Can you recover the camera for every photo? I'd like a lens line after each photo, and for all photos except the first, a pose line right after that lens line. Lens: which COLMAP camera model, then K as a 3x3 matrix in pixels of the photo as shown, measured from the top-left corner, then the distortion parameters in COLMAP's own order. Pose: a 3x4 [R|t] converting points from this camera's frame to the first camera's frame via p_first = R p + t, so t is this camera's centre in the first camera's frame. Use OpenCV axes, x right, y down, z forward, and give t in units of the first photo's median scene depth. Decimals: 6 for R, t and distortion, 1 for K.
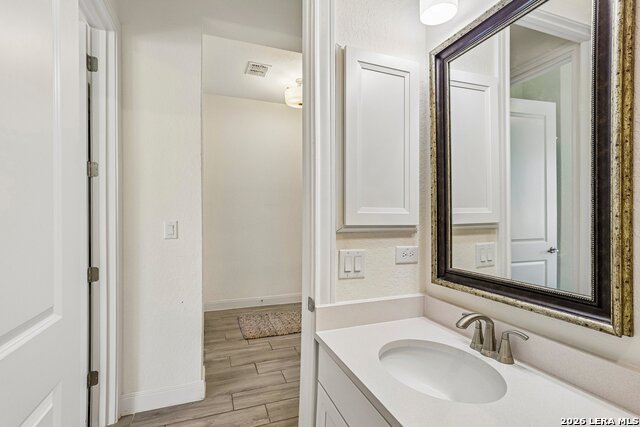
lens RADIAL K [[298.5, 0, 321.9], [0, 298.5, 216.0], [0, 0, 1]] dist [-0.001974, 0.000488]
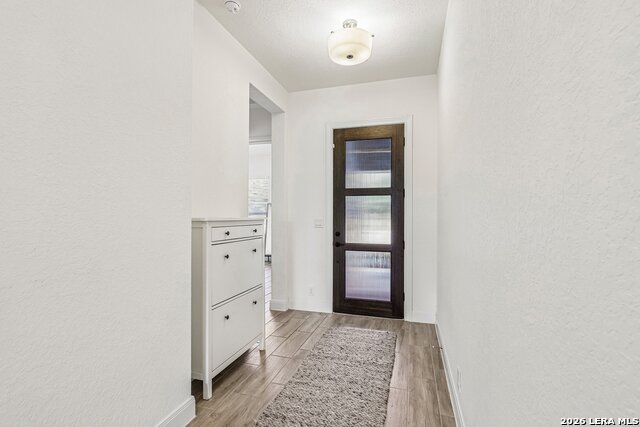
lens RADIAL K [[298.5, 0, 321.9], [0, 298.5, 216.0], [0, 0, 1]] dist [-0.001974, 0.000488]
pose [[-0.602155, 0.000237, -0.798379, 0.717071], [-0.000434, 1.000000, 0.000625, -0.000319], [0.798379, 0.000723, -0.602155, 1.823188]]
